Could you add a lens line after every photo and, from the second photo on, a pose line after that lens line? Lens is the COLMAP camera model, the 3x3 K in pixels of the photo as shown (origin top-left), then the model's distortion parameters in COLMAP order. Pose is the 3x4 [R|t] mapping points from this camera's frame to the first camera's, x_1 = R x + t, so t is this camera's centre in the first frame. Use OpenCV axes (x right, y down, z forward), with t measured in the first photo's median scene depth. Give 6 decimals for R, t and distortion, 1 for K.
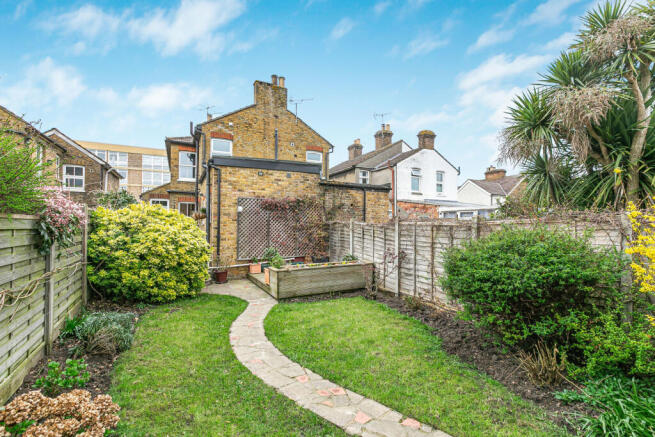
lens RADIAL K [[289.5, 0, 326.3], [0, 289.5, 220.9], [0, 0, 1]] dist [-0.005163, -0.000433]
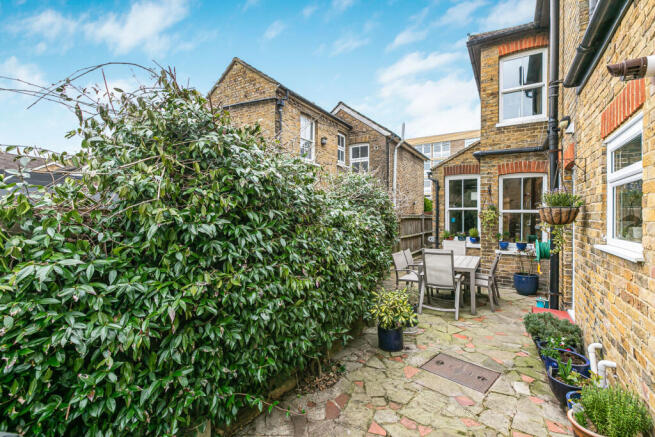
lens RADIAL K [[289.5, 0, 326.0], [0, 289.5, 217.6], [0, 0, 1]] dist [-0.005163, -0.000433]
pose [[0.504613, 0.005214, -0.863330, -0.260974], [0.010749, 0.999866, 0.012321, -0.010121], [0.863279, -0.015497, 0.504490, 0.541928]]
